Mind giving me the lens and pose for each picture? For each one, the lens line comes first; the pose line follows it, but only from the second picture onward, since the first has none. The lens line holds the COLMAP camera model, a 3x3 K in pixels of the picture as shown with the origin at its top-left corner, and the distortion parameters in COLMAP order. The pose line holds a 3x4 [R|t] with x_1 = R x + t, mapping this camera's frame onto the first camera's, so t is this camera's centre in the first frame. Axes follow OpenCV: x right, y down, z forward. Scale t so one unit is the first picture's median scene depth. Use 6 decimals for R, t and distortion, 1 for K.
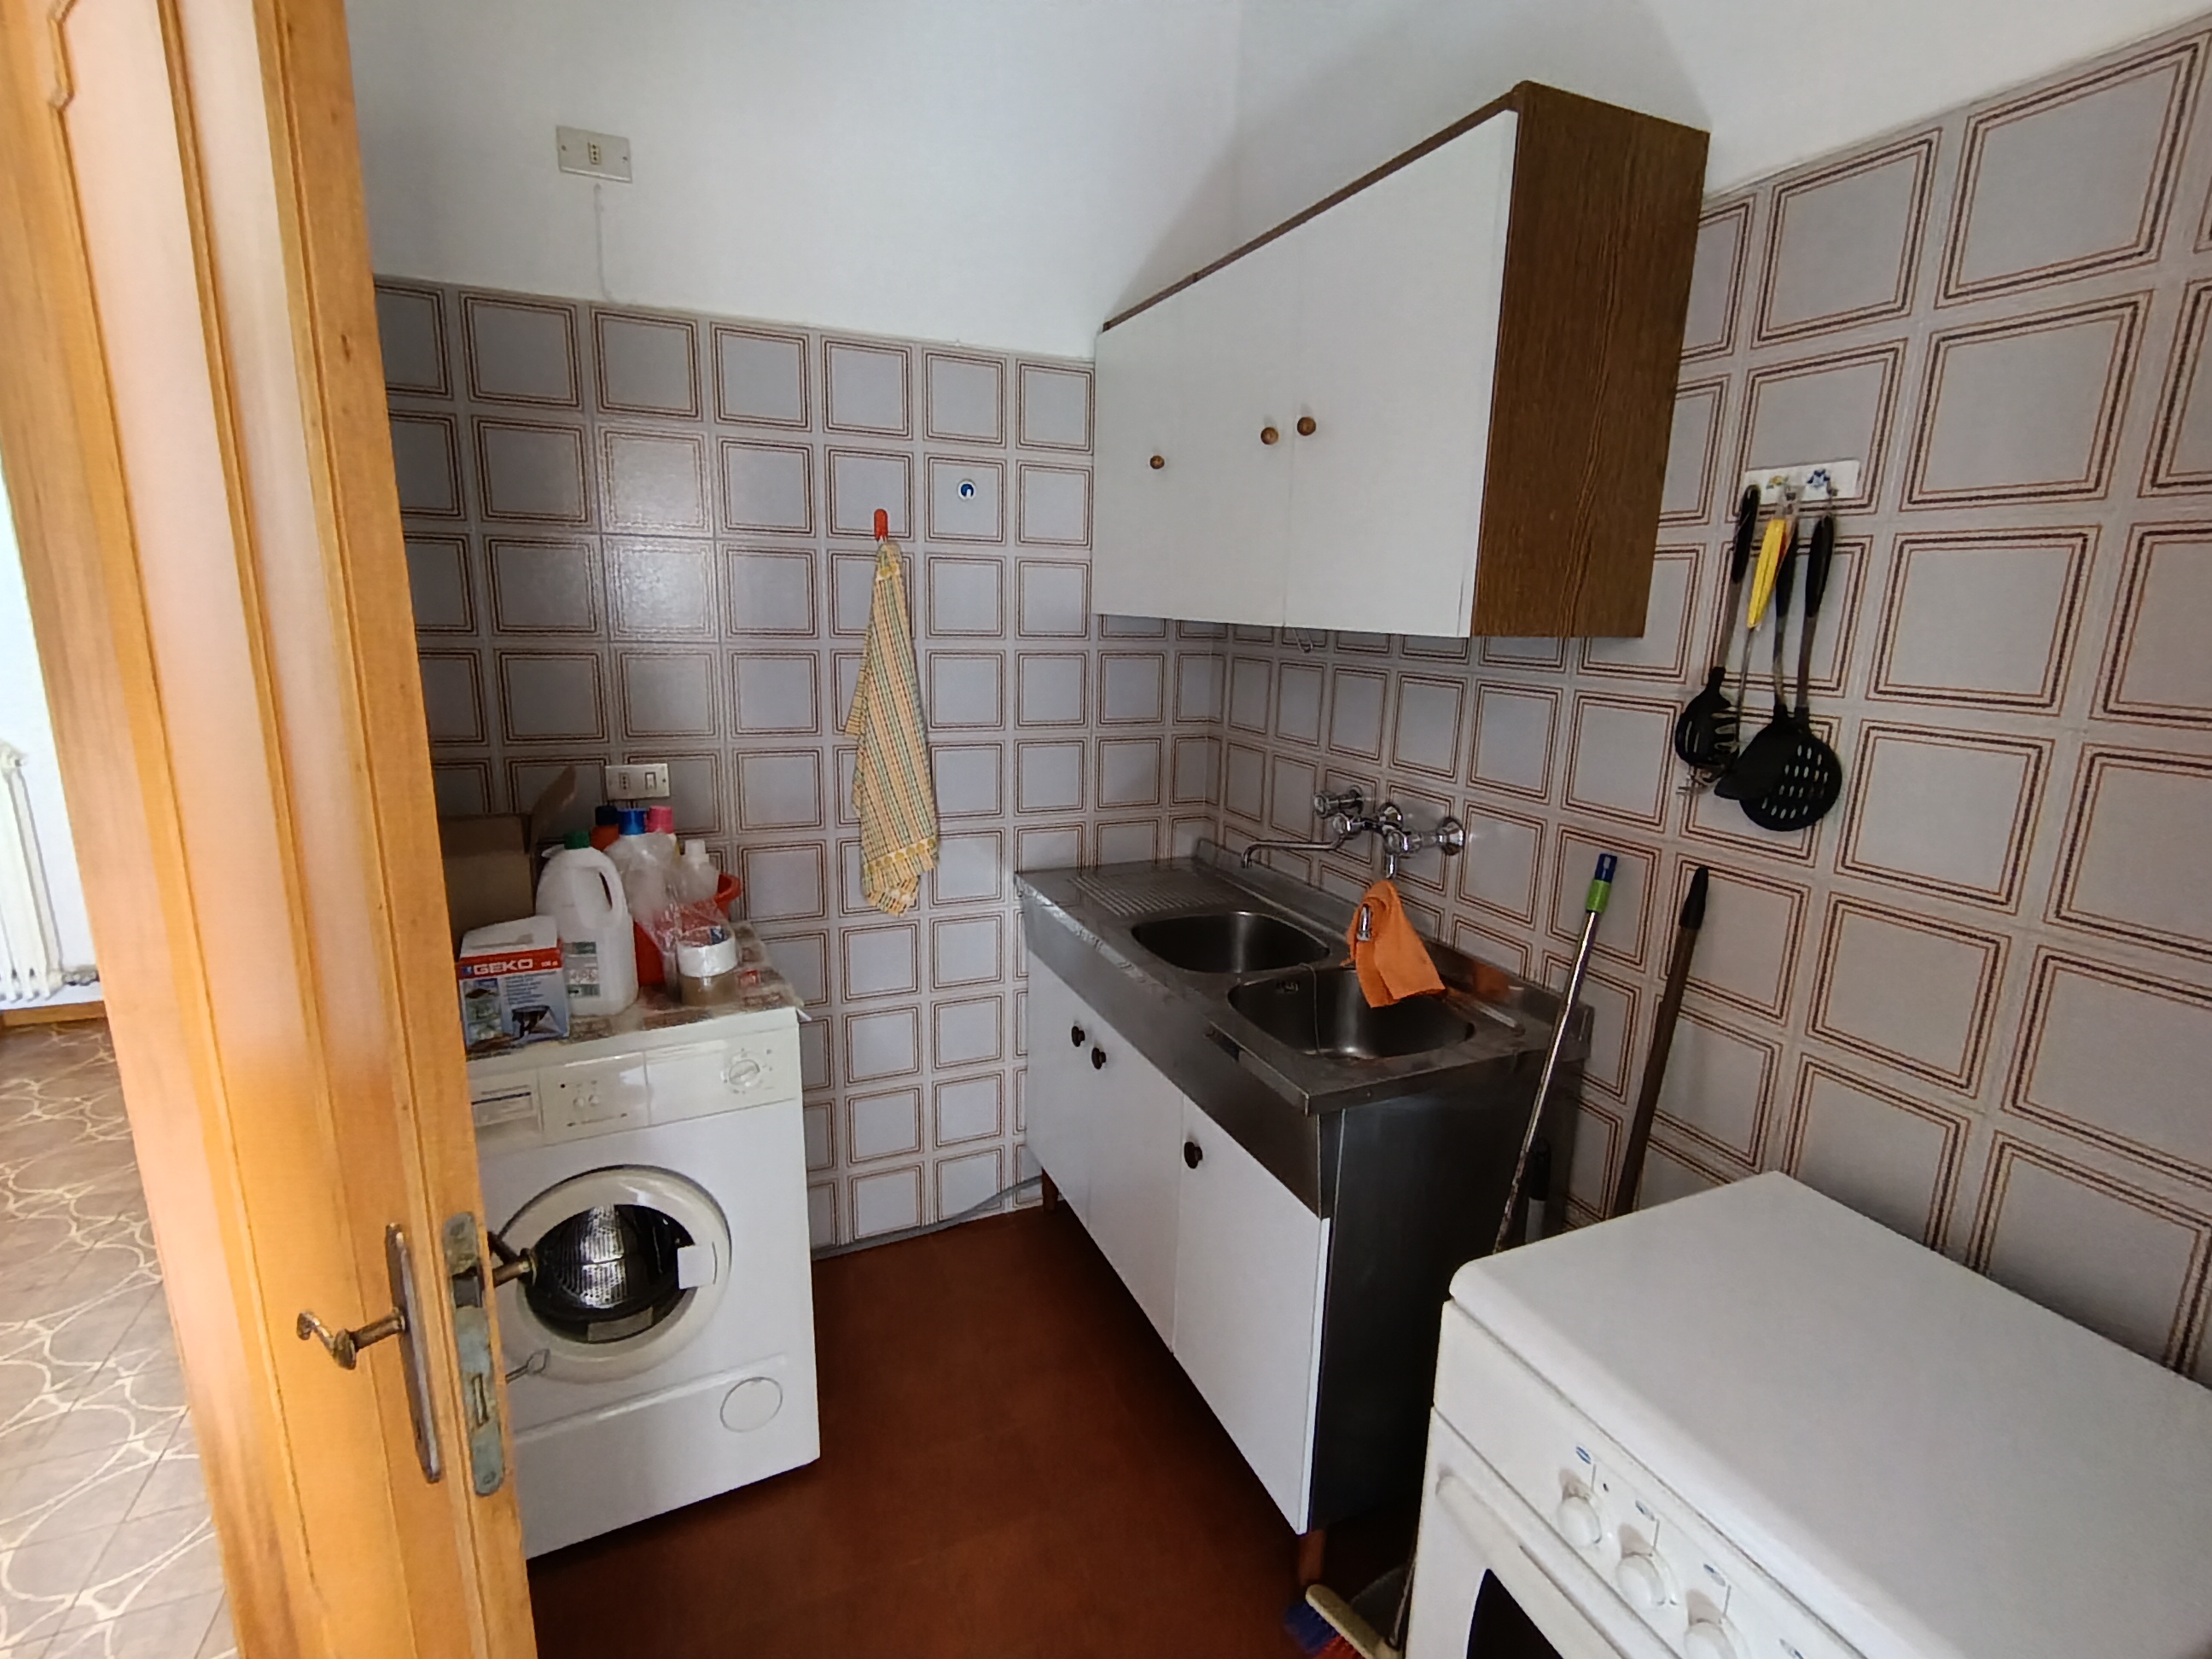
lens RADIAL K [[1032.1, 0, 1111.1], [0, 1032.1, 831.1], [0, 0, 1]] dist [-0.003294, -0.000917]
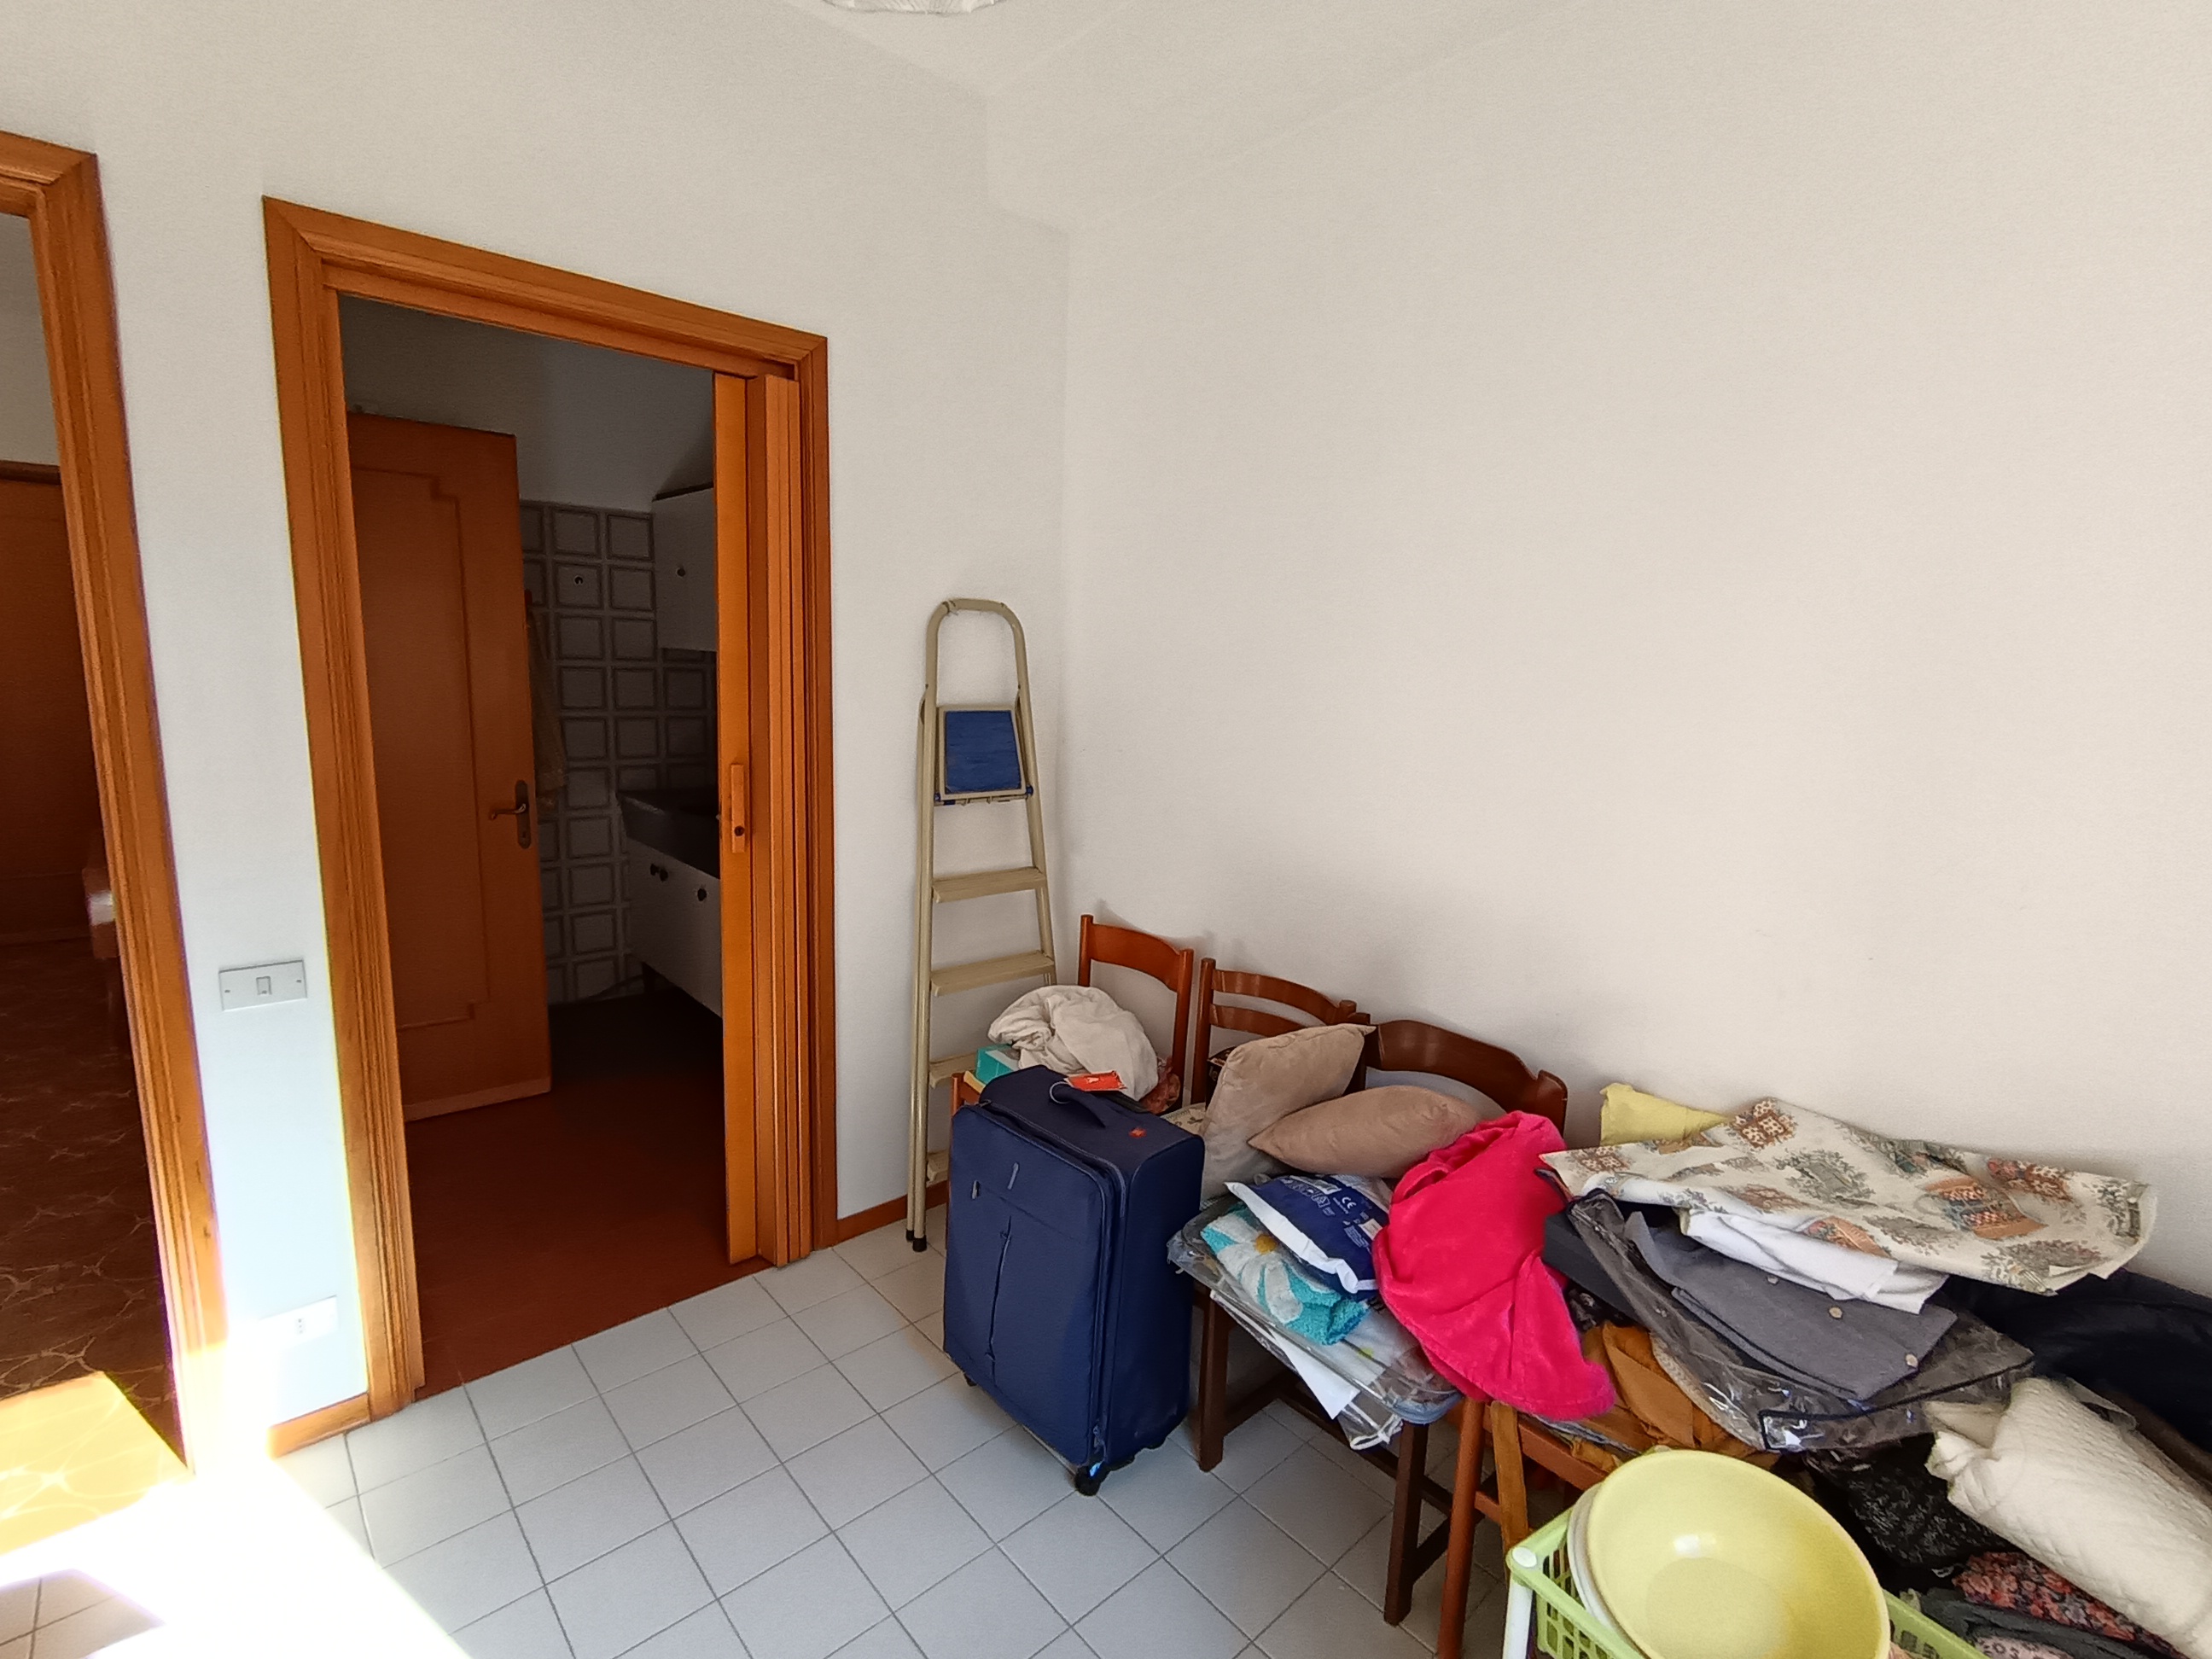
lens RADIAL K [[1032.1, 0, 1097.9], [0, 1032.1, 831.9], [0, 0, 1]] dist [-0.003294, -0.000917]
pose [[0.952553, -0.040429, 0.301677, 0.159497], [0.052096, 0.998169, -0.030726, 0.211357], [-0.299882, 0.044984, 0.952915, -0.953943]]
